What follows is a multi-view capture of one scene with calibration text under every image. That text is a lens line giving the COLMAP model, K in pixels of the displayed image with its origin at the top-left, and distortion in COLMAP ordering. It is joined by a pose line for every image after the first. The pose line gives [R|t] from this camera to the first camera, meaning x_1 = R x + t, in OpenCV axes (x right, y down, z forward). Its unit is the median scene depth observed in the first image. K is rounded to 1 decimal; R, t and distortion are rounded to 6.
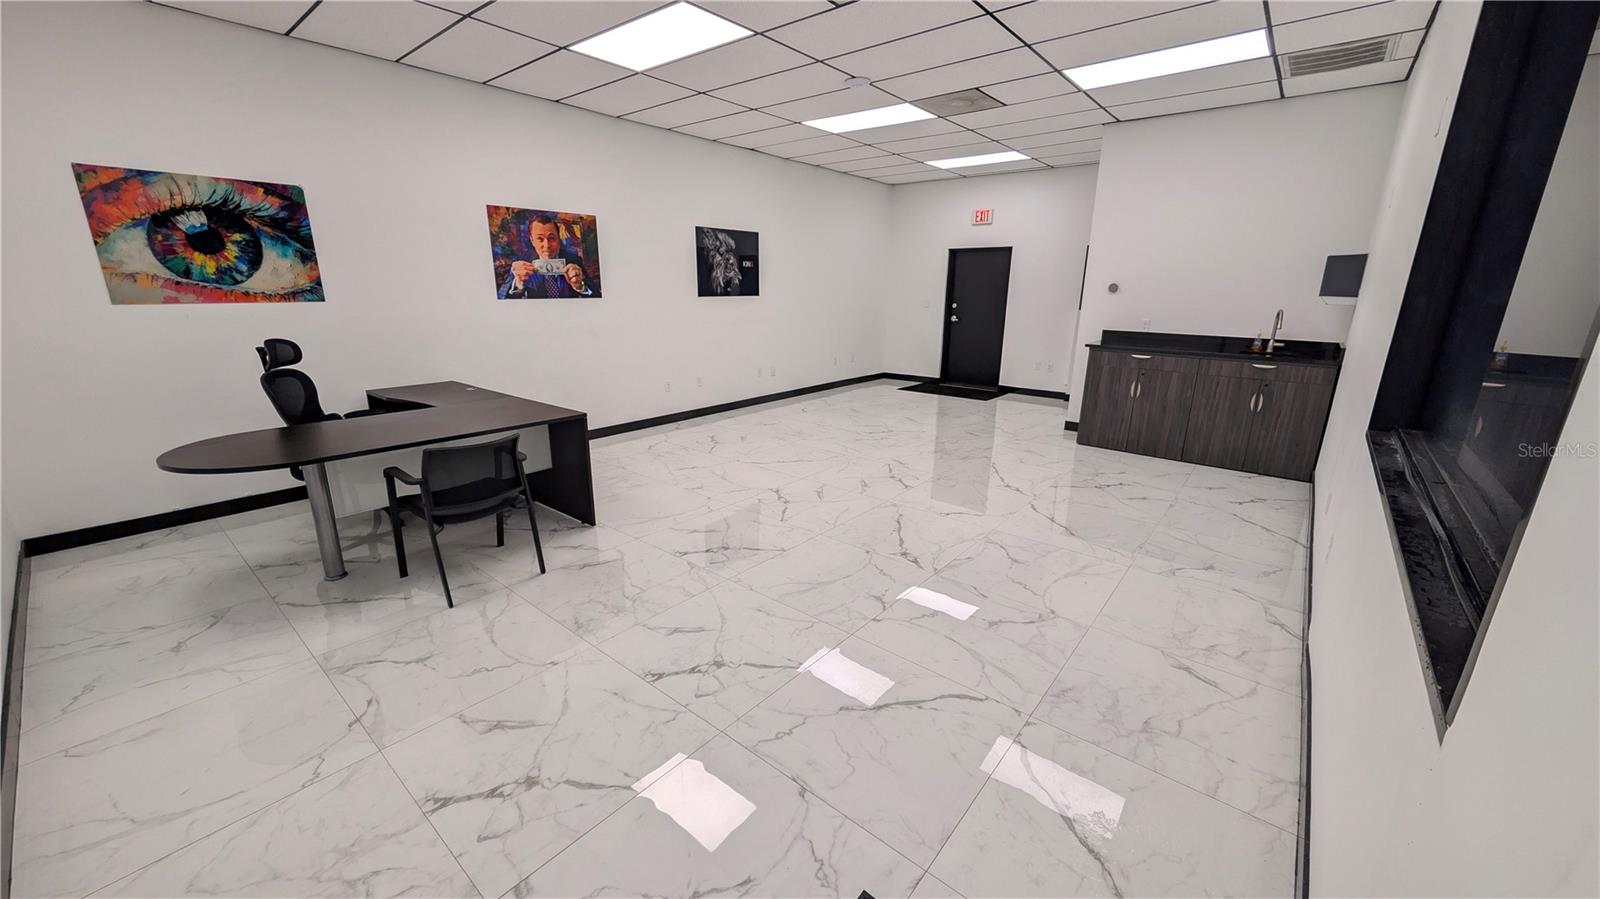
lens RADIAL K [[603.7, 0, 800.0], [0, 603.7, 449.5], [0, 0, 1]] dist [0.000405, 0.000266]
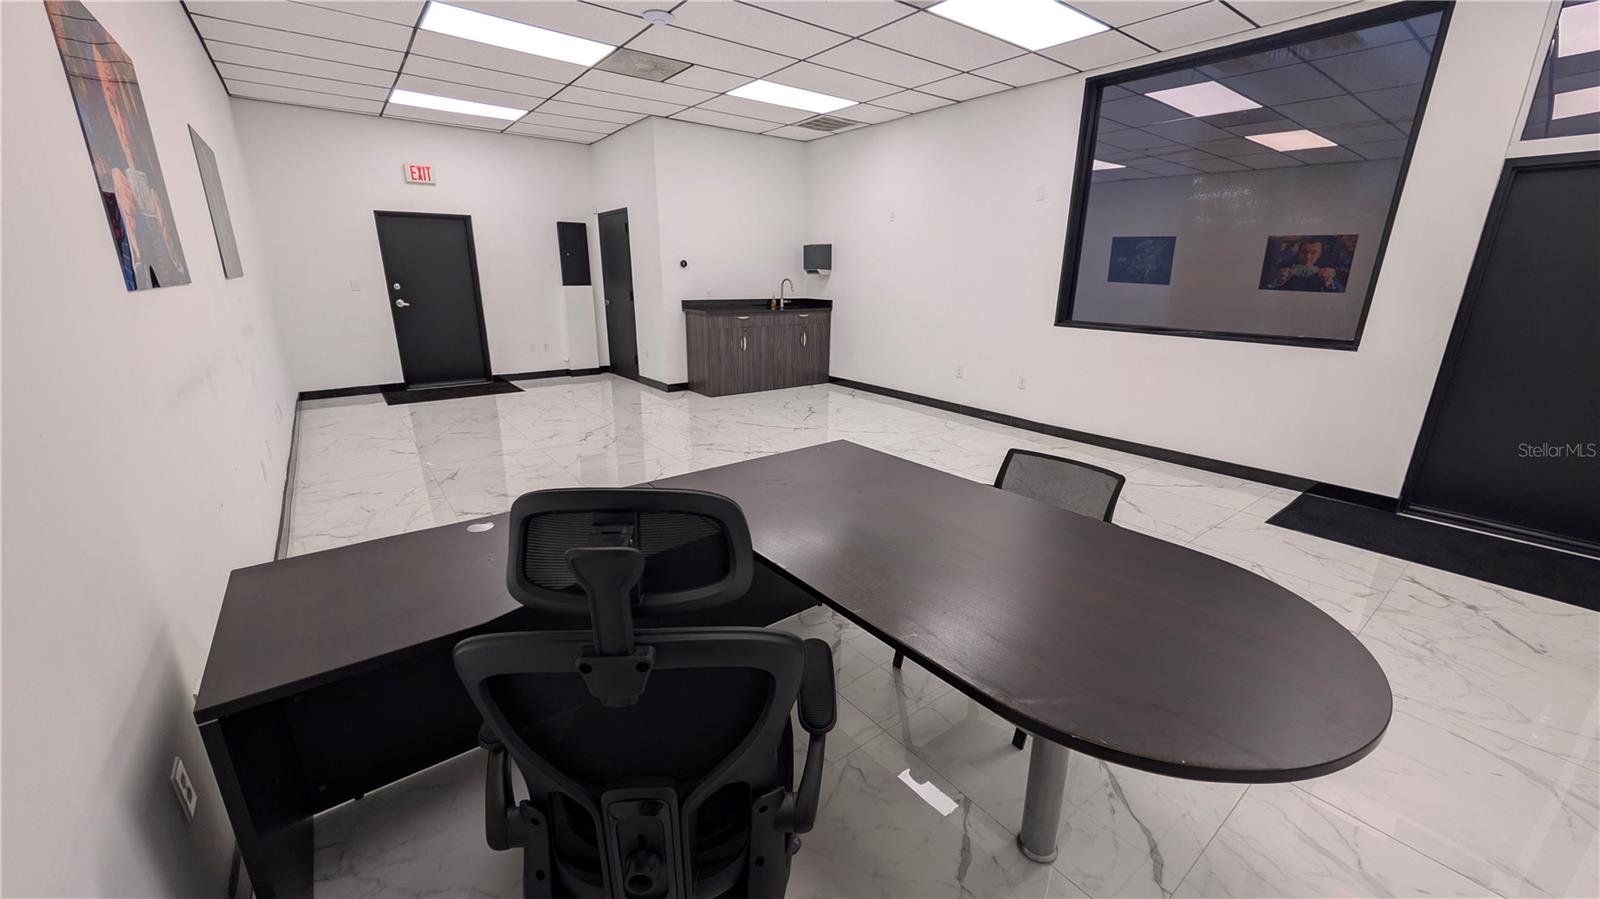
lens RADIAL K [[603.7, 0, 800.0], [0, 603.7, 449.5], [0, 0, 1]] dist [0.000405, 0.000266]
pose [[0.221990, -0.283117, 0.933041, -0.746989], [0.251049, 0.941251, 0.225878, -0.161205], [-0.942176, 0.184096, 0.280025, 0.621741]]
